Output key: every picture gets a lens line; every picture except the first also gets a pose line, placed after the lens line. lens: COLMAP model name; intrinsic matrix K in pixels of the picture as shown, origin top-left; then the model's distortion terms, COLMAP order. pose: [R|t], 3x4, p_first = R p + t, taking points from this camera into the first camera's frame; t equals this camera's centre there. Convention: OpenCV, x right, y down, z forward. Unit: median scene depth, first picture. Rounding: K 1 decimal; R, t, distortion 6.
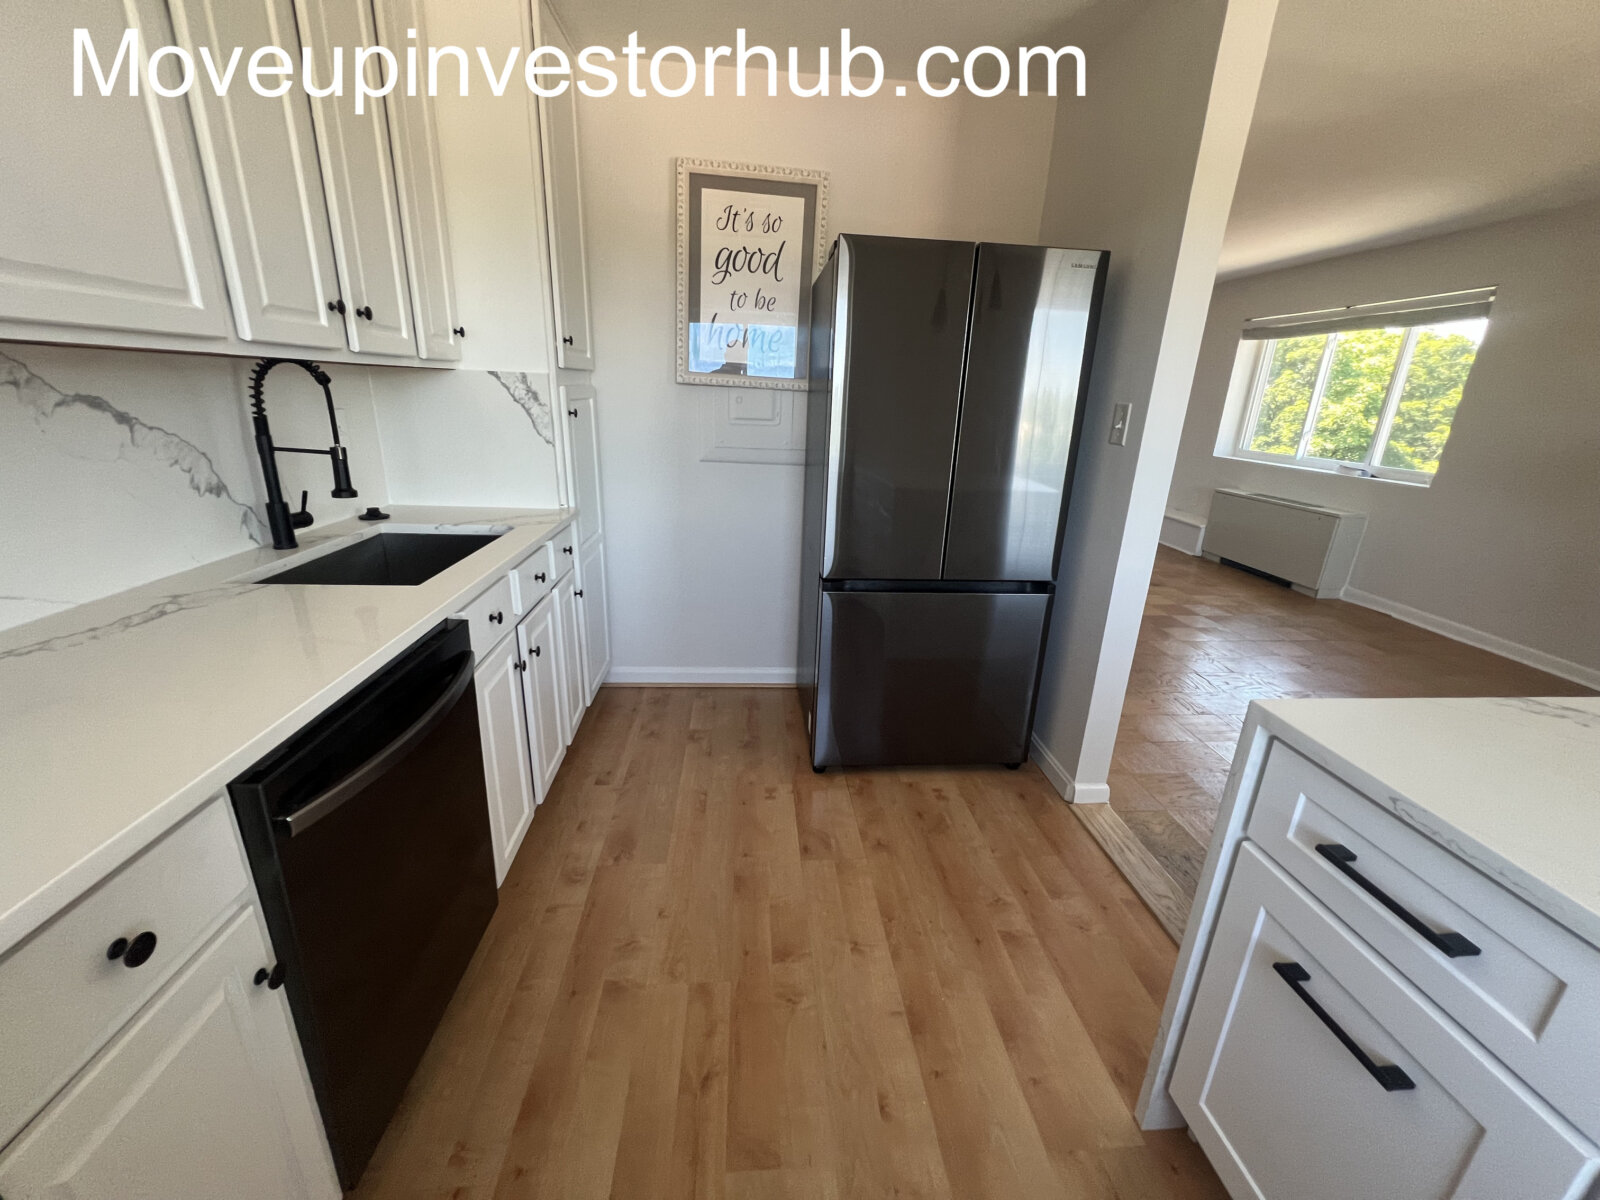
lens RADIAL K [[639.6, 0, 800.6], [0, 639.6, 602.8], [0, 0, 1]] dist [-0.001564, 0.000468]
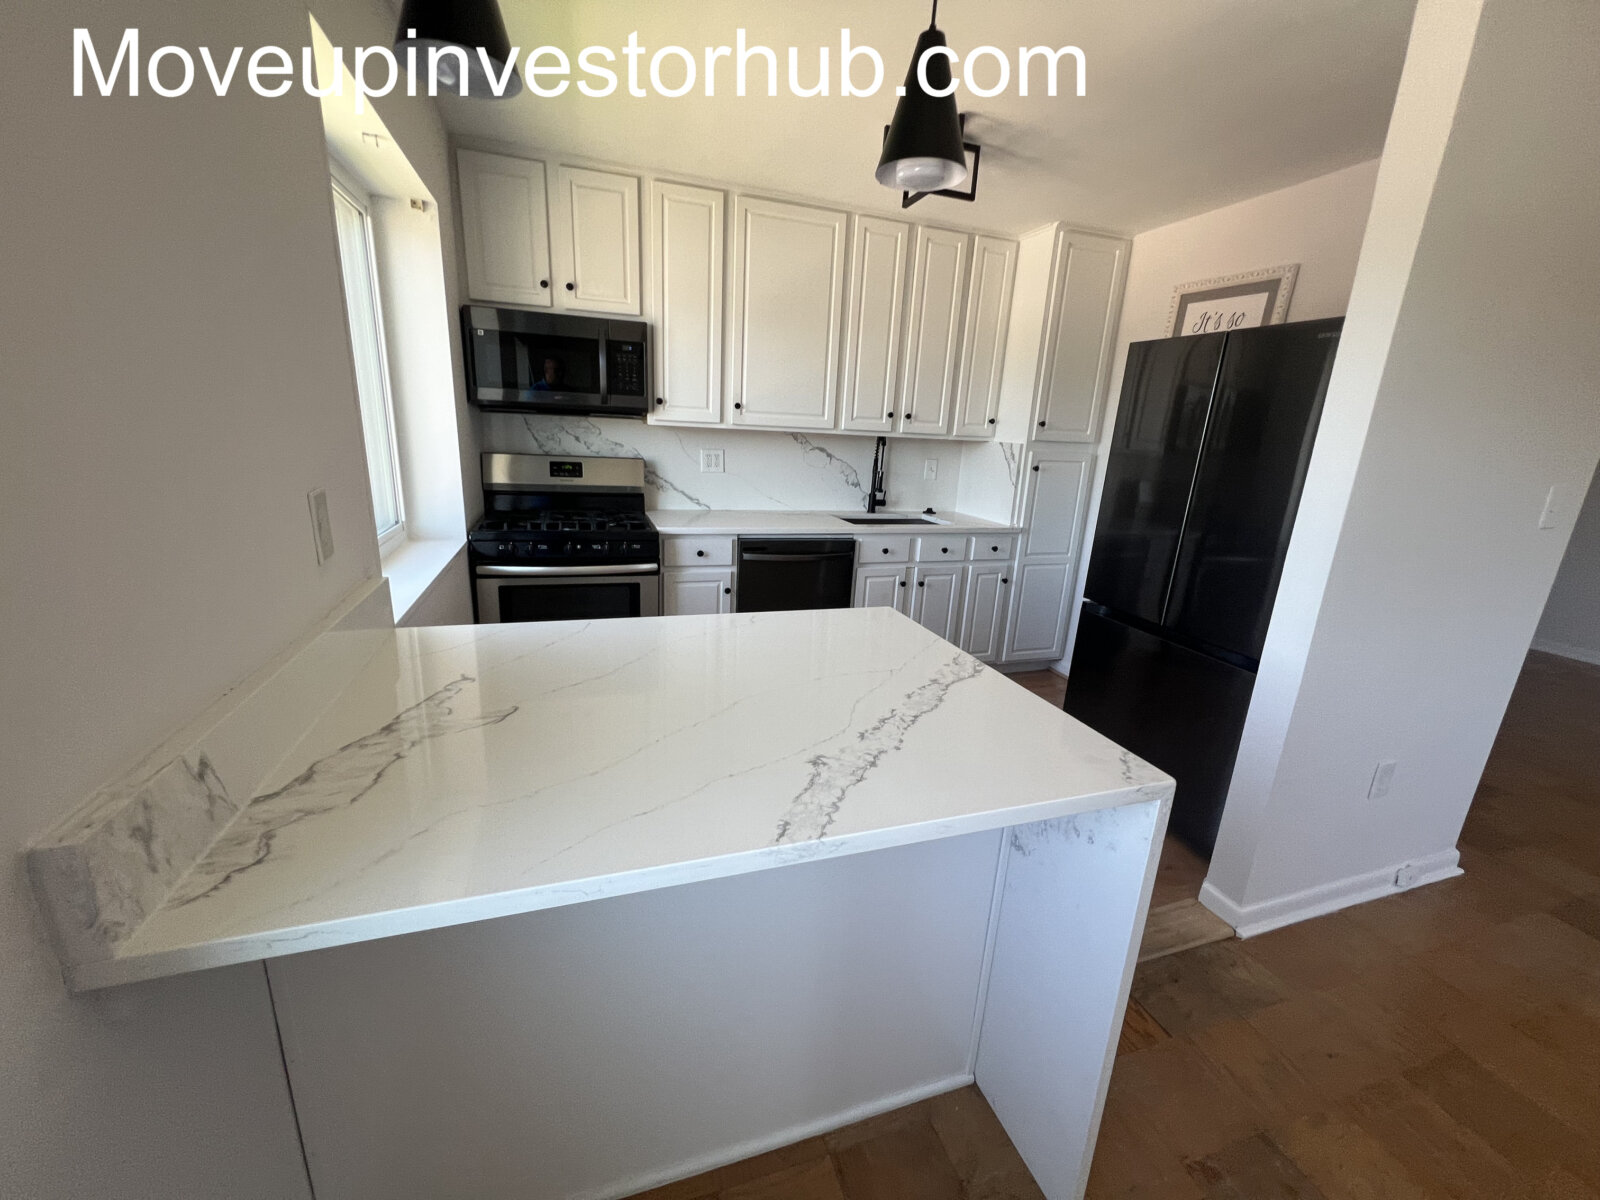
lens RADIAL K [[639.6, 0, 800.6], [0, 639.6, 602.8], [0, 0, 1]] dist [-0.001564, 0.000468]
pose [[0.247513, 0.235019, -0.939949, 1.039596], [-0.342647, 0.928675, 0.141972, -0.015464], [0.906273, 0.286931, 0.310388, 0.083540]]
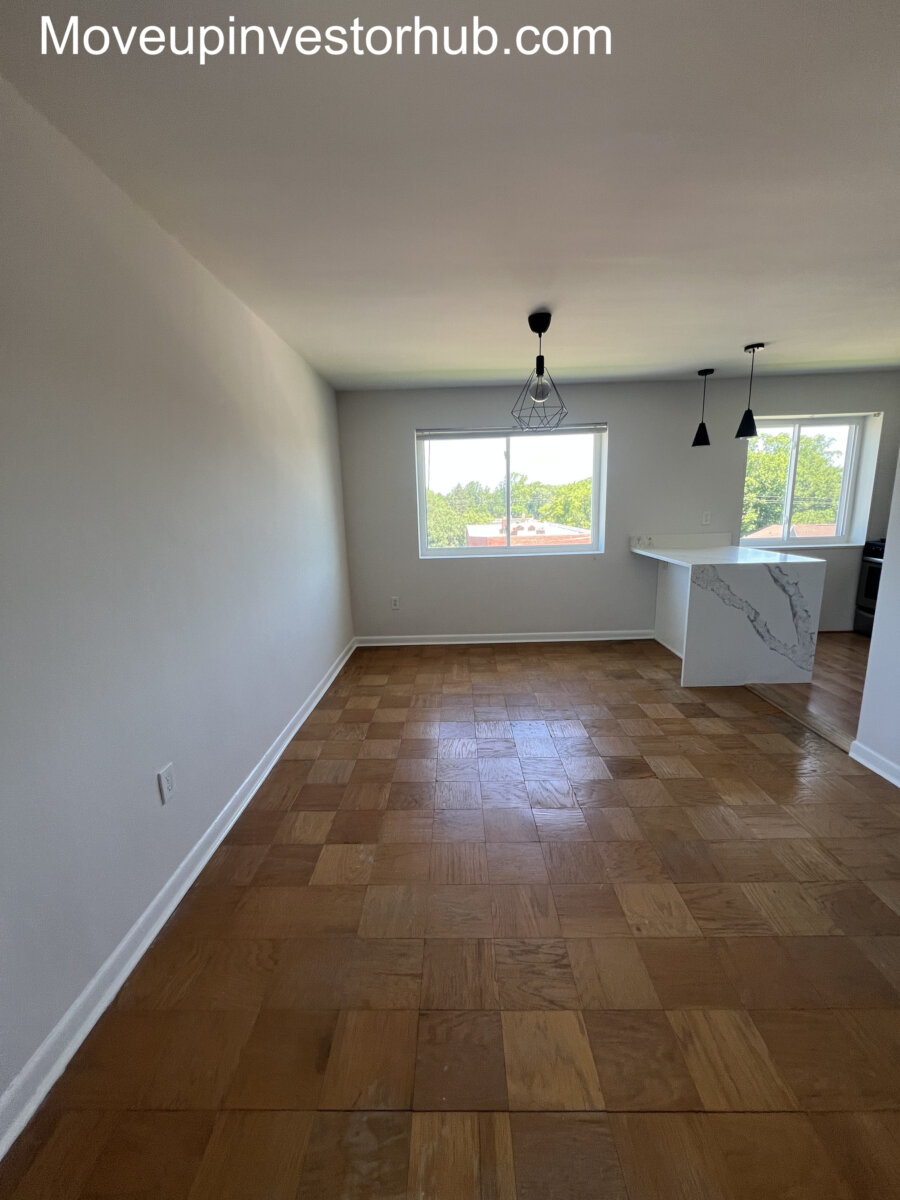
lens RADIAL K [[479.7, 0, 450.0], [0, 479.7, 600.0], [0, 0, 1]] dist [-0.001564, 0.000468]
pose [[-0.995510, -0.022382, 0.091967, 1.361626], [0.026181, 0.868614, 0.494797, -0.618823], [-0.090959, 0.494984, -0.864128, 1.935798]]
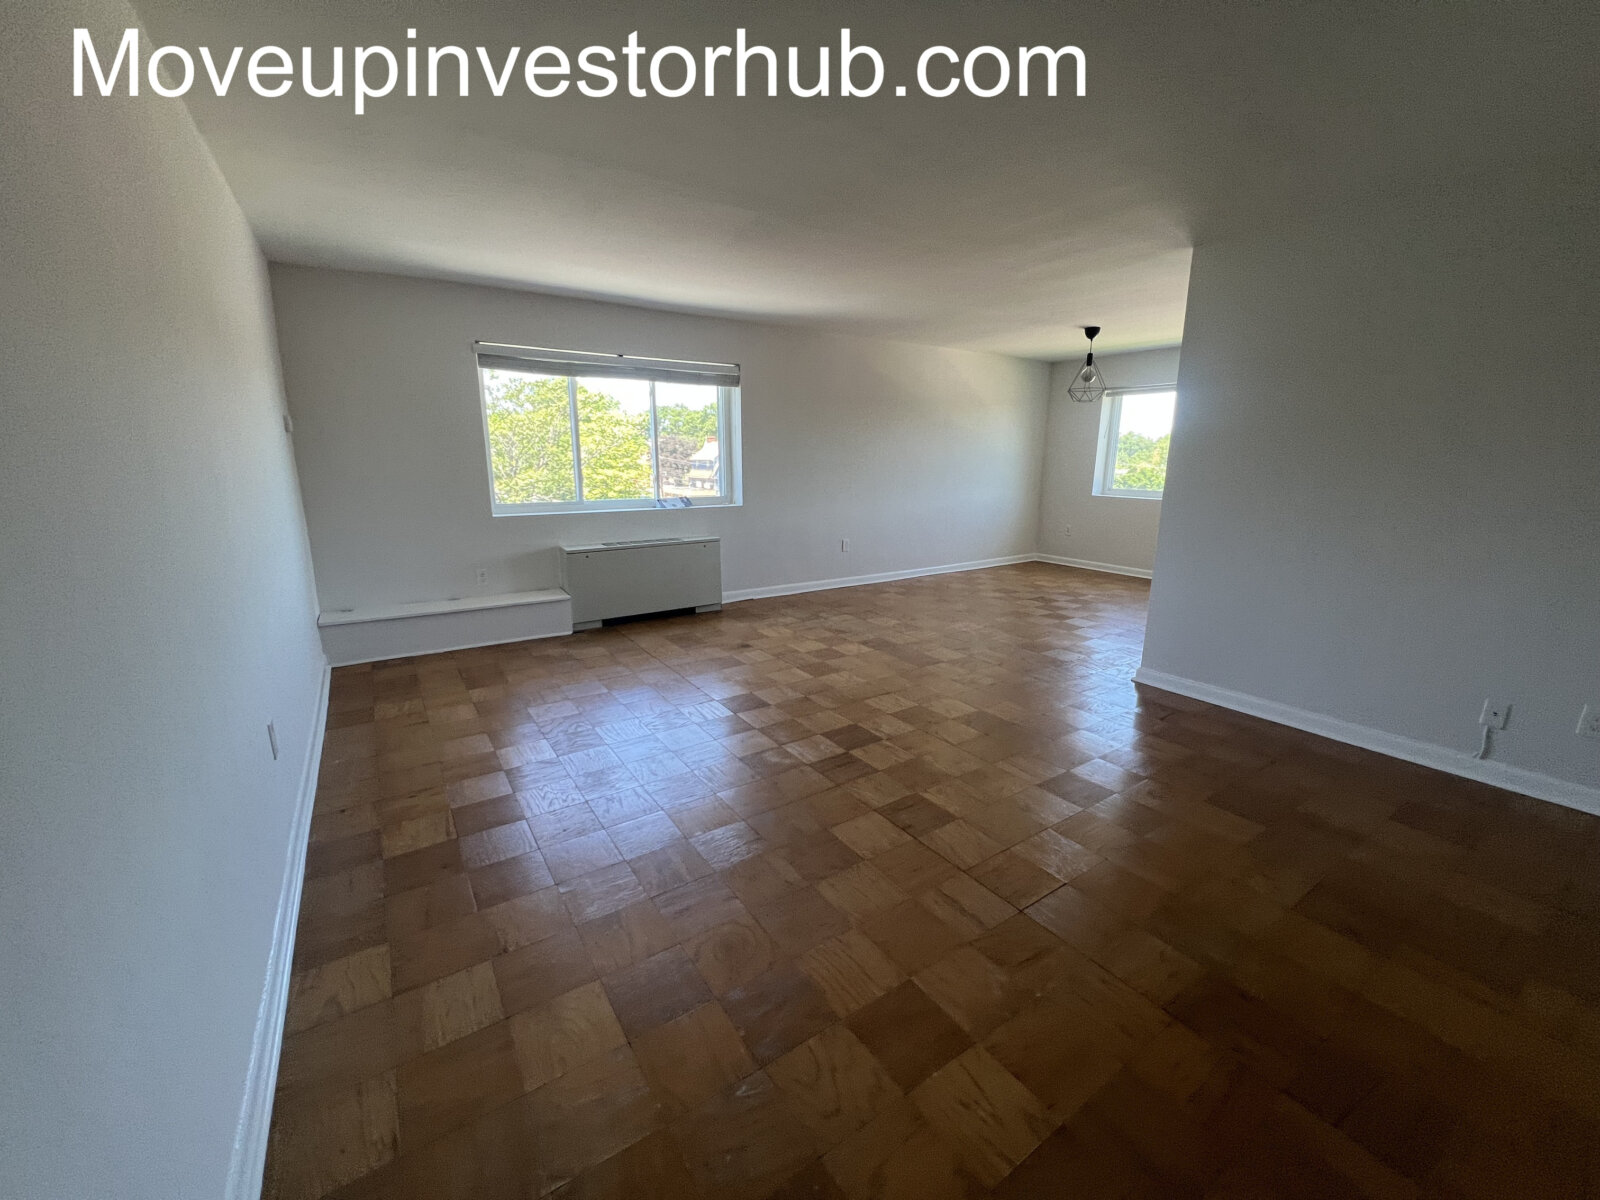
lens RADIAL K [[639.6, 0, 800.6], [0, 639.6, 602.8], [0, 0, 1]] dist [-0.001564, 0.000468]
pose [[-0.483058, -0.234430, 0.843622, -0.540708], [0.258884, 0.882174, 0.393380, -0.945220], [-0.836441, 0.408426, -0.365451, 2.780413]]
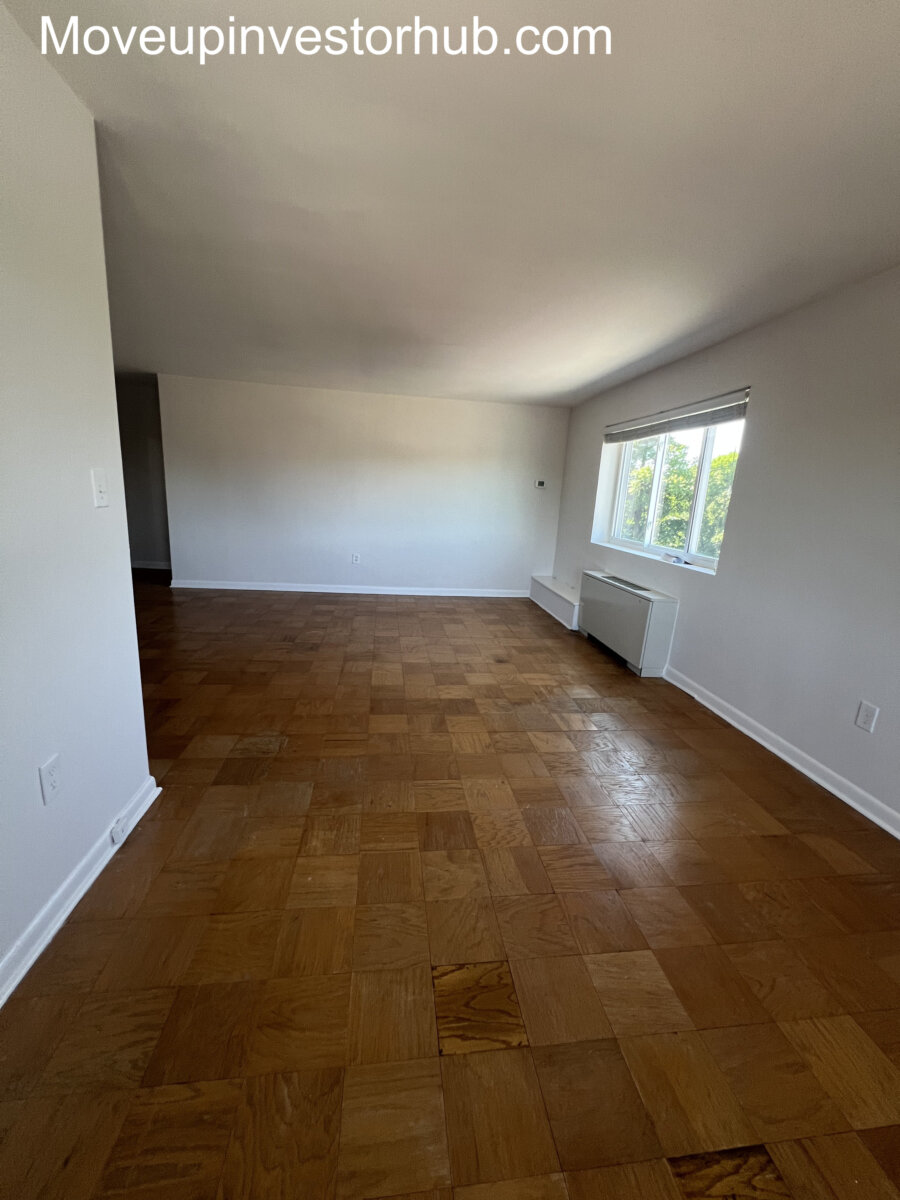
lens RADIAL K [[479.7, 0, 450.0], [0, 479.7, 600.0], [0, 0, 1]] dist [-0.001564, 0.000468]
pose [[0.998501, 0.012671, 0.053248, 0.959256], [-0.007594, 0.995497, -0.094483, -0.119502], [-0.054205, 0.093937, 0.994101, 0.468727]]
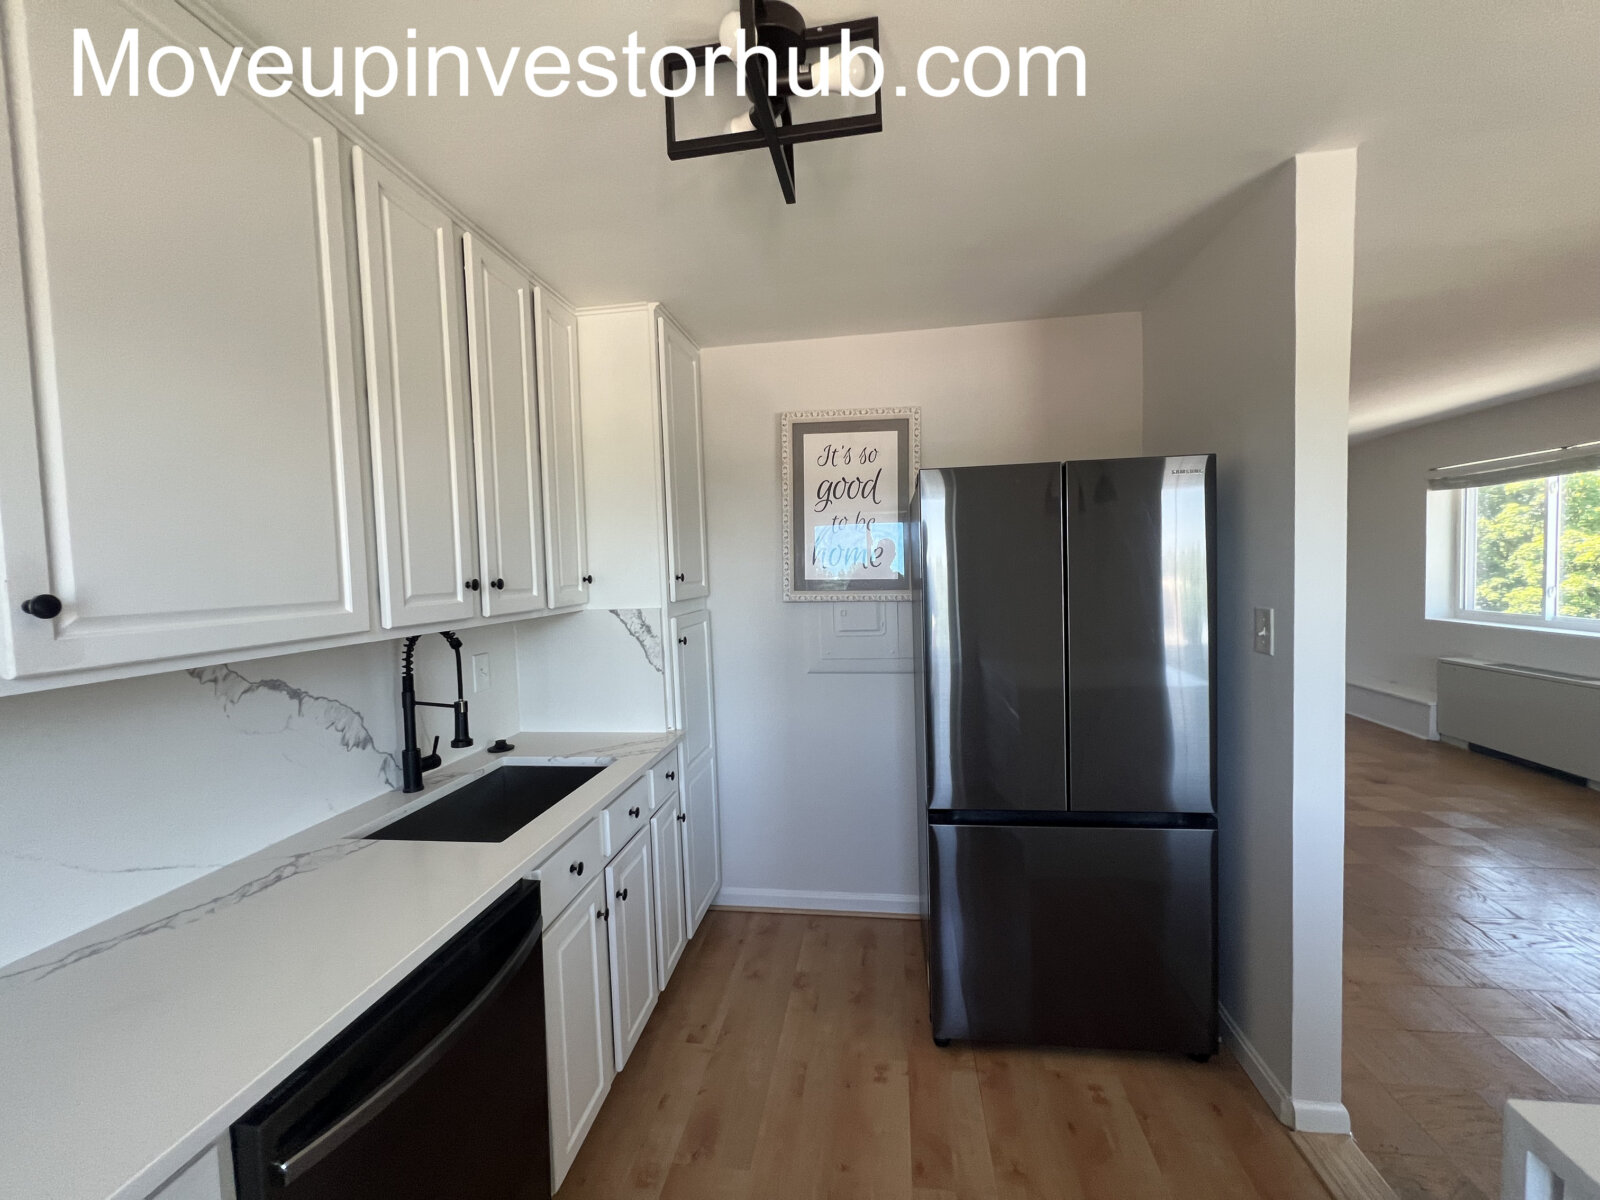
lens RADIAL K [[639.6, 0, 800.6], [0, 639.6, 602.8], [0, 0, 1]] dist [-0.001564, 0.000468]
pose [[0.973864, -0.059545, -0.219187, 0.070738], [0.000094, 0.965130, -0.261771, -0.078301], [0.227131, 0.254908, 0.939911, 0.028604]]
